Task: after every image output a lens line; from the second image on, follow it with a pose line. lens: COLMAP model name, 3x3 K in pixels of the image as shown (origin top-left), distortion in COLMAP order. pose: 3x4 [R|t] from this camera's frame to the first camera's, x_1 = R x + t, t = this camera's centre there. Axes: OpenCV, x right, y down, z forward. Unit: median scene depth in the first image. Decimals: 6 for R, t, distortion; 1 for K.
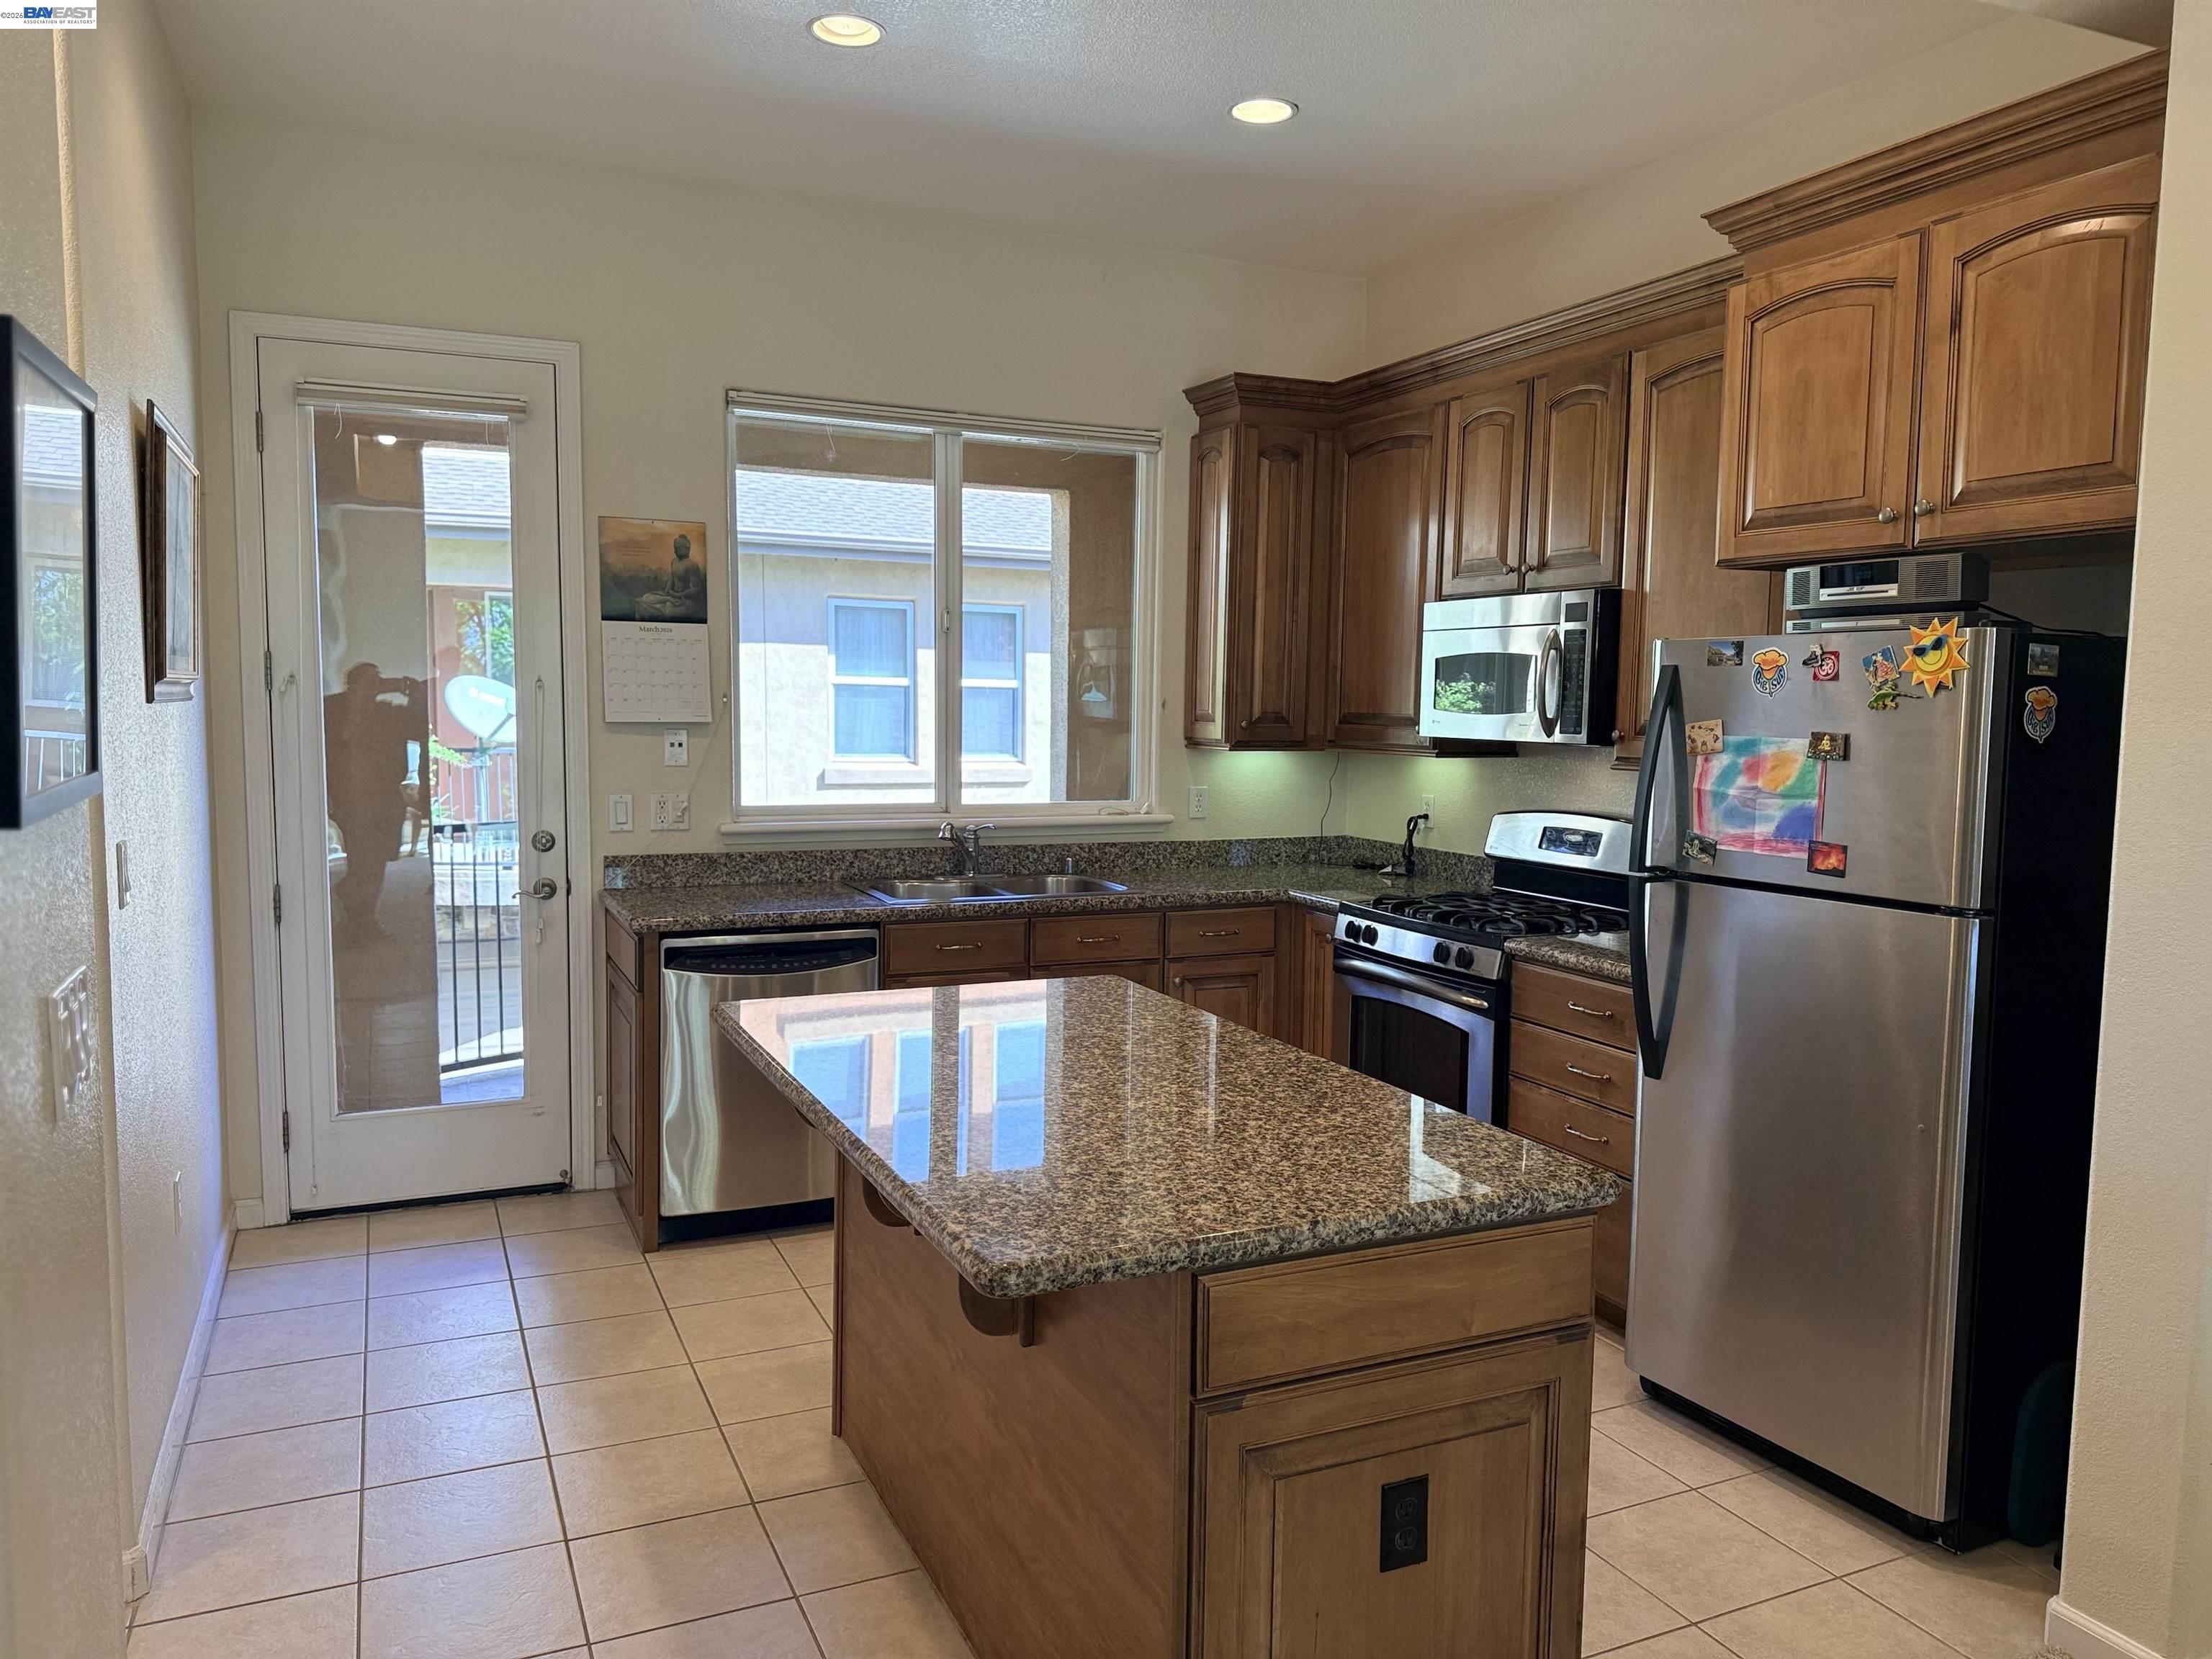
lens RADIAL K [[1559.0, 0, 1118.8], [0, 1559.0, 840.3], [0, 0, 1]] dist [0.141207, -0.247168]
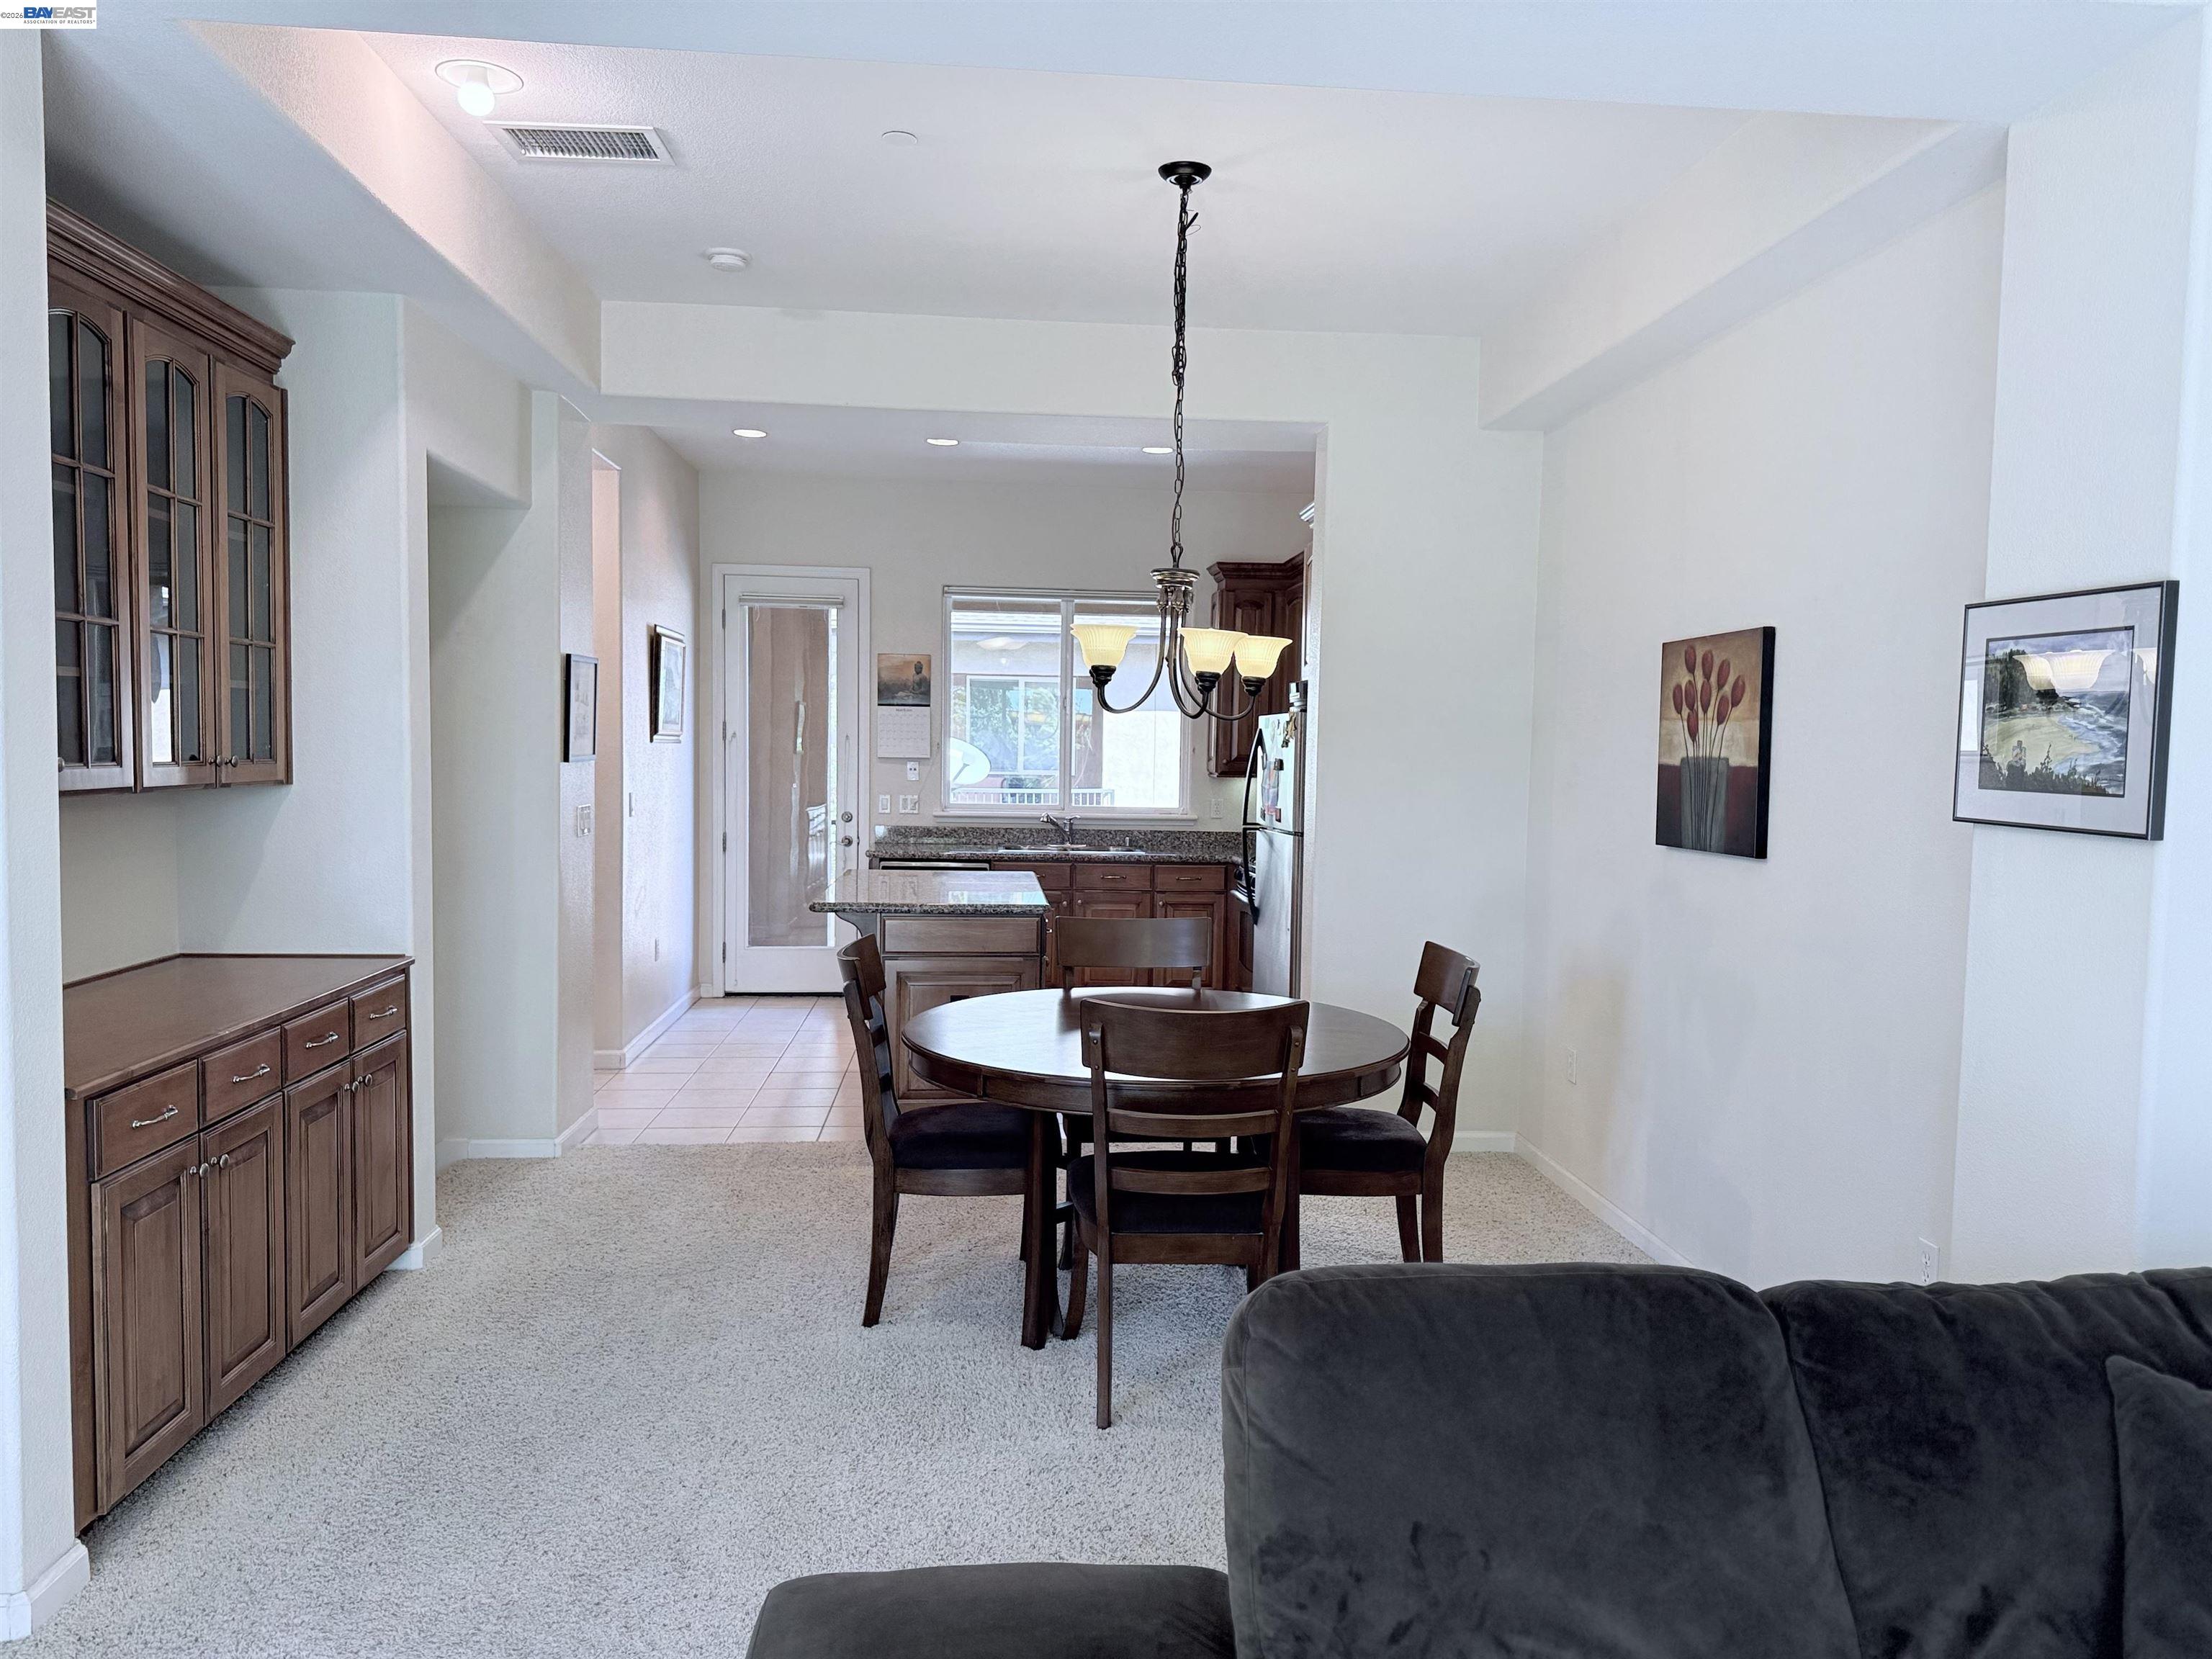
lens RADIAL K [[1559.0, 0, 1118.8], [0, 1559.0, 840.3], [0, 0, 1]] dist [0.141207, -0.247168]
pose [[0.940283, 0.023086, -0.339611, 0.609810], [-0.036291, 0.998810, -0.032581, 0.079531], [0.338455, 0.042960, 0.940002, -0.711156]]
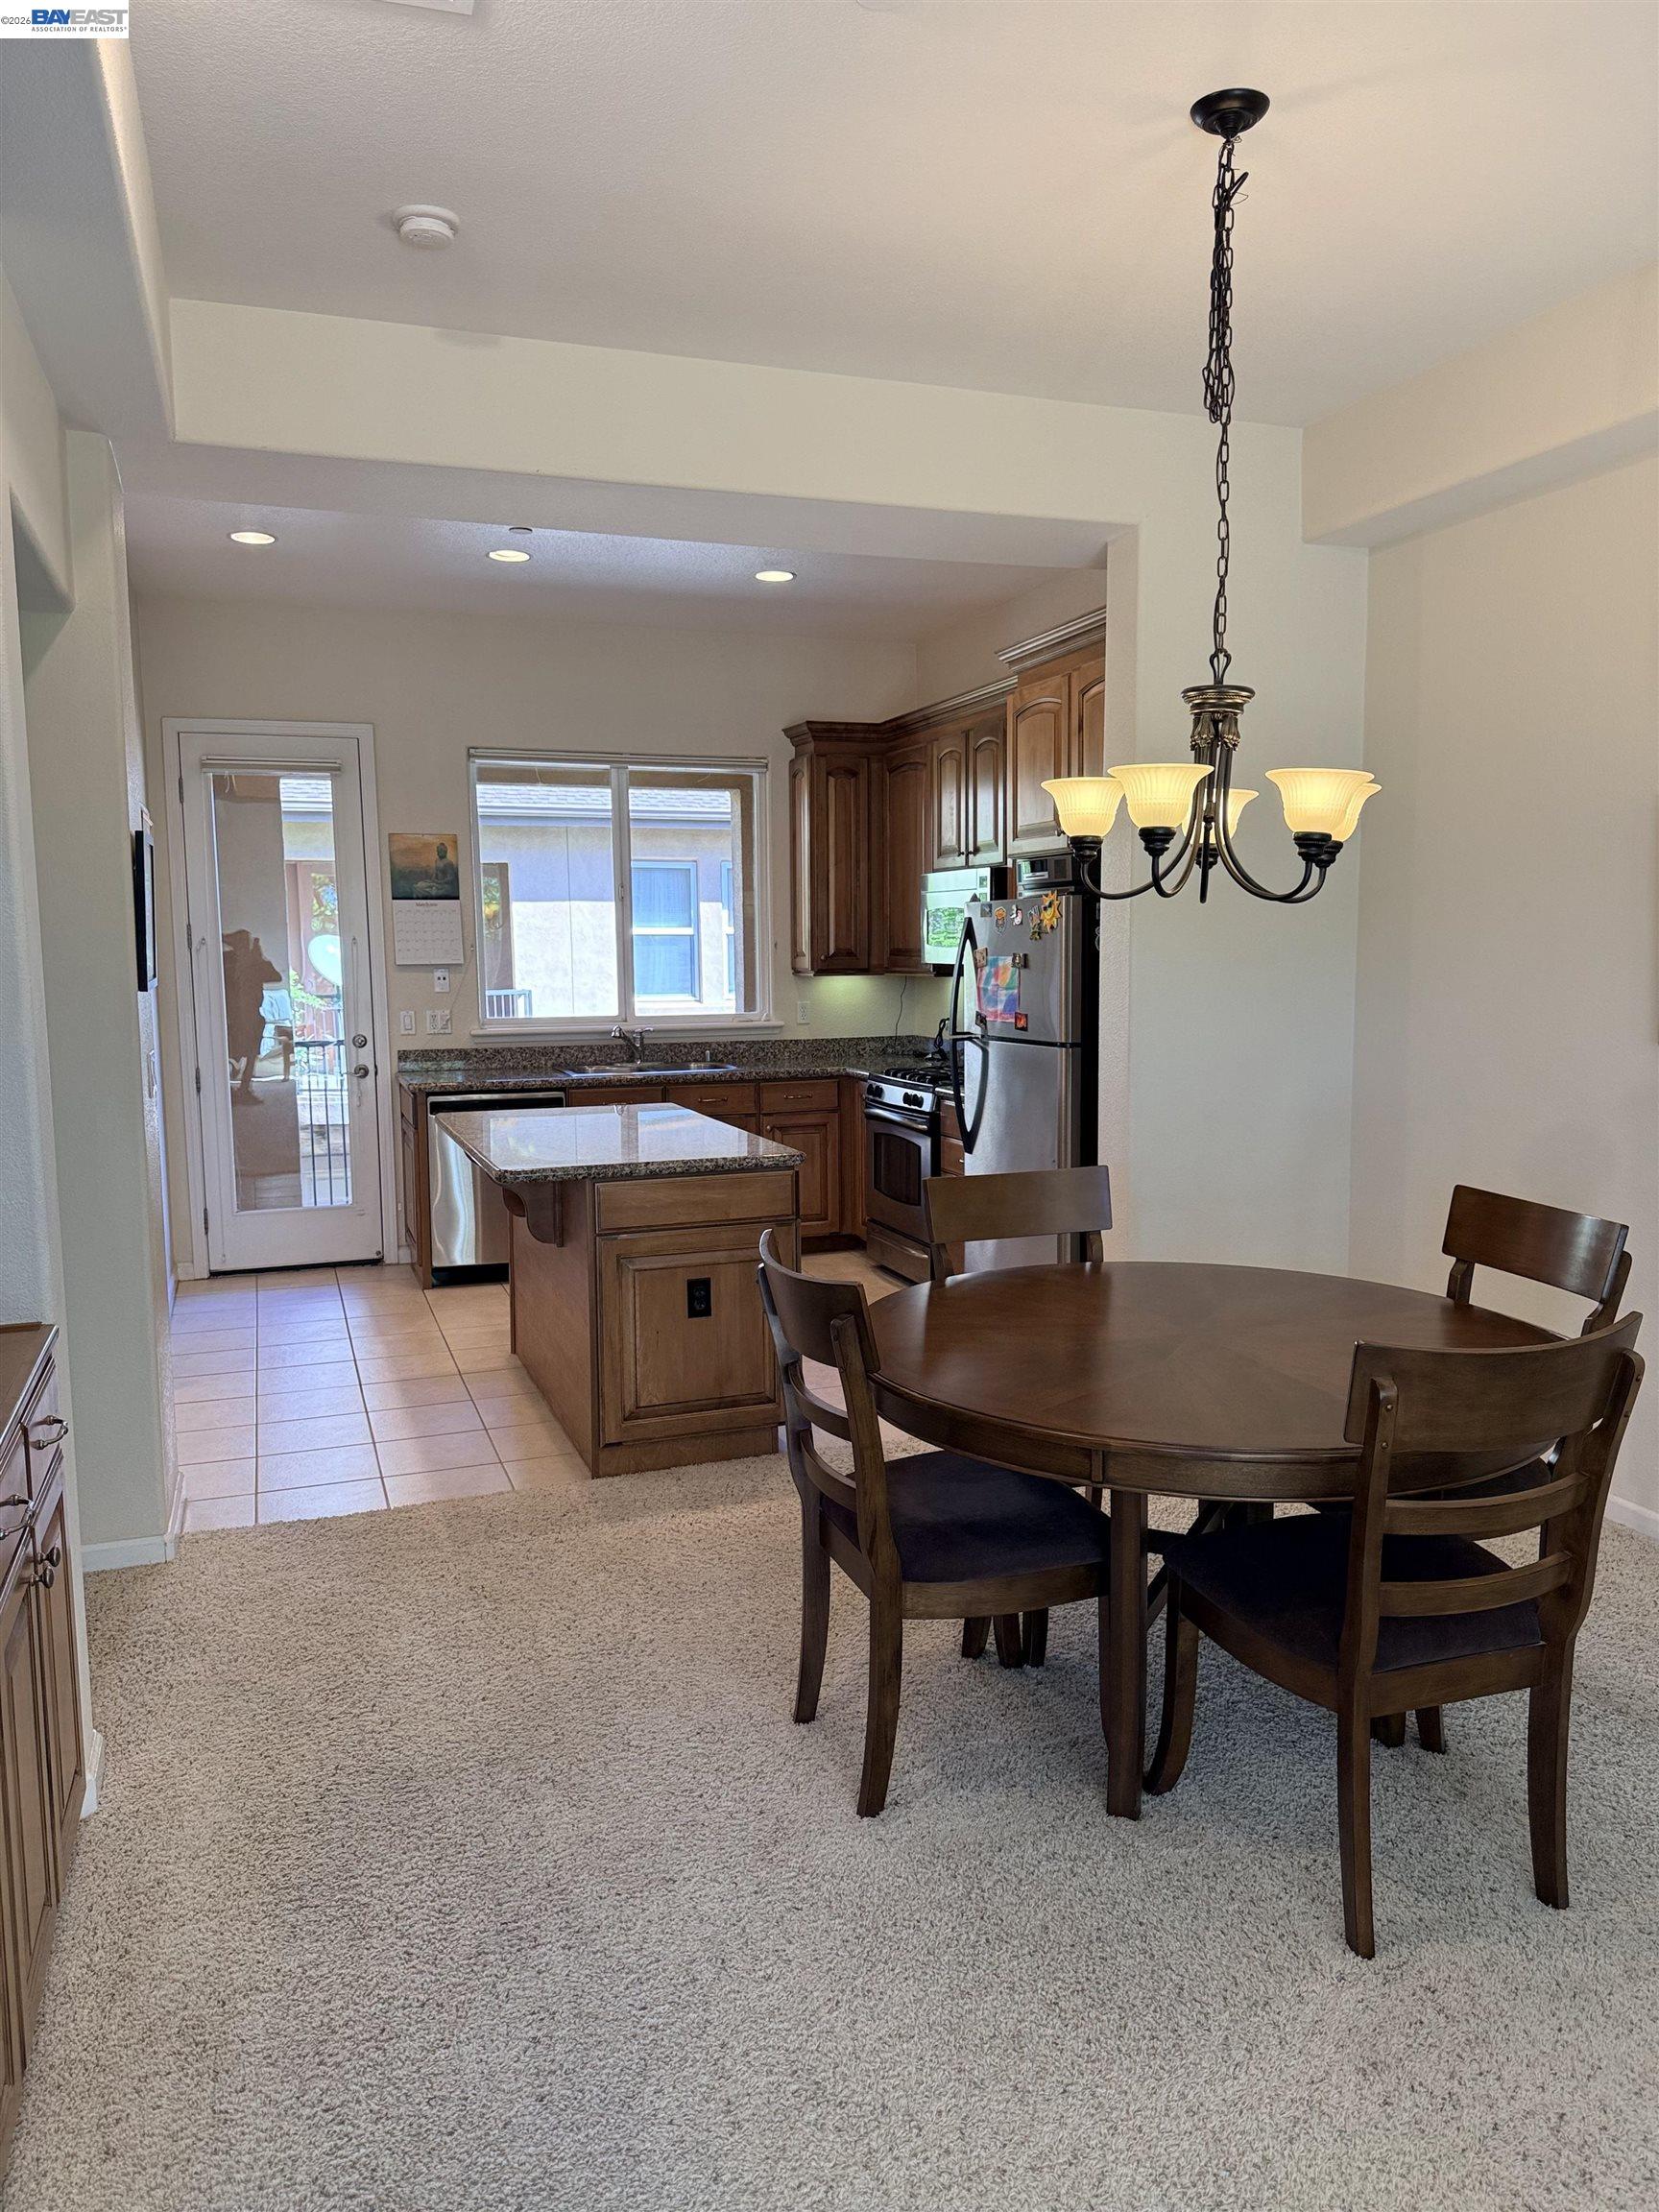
lens RADIAL K [[1559.0, 0, 836.5], [0, 1559.0, 1113.6], [0, 0, 1]] dist [0.141207, -0.247168]
pose [[0.996174, -0.014714, -0.086147, 0.239991], [0.016326, 0.999704, 0.018047, 0.051224], [0.085856, -0.019385, 0.996119, -0.517184]]
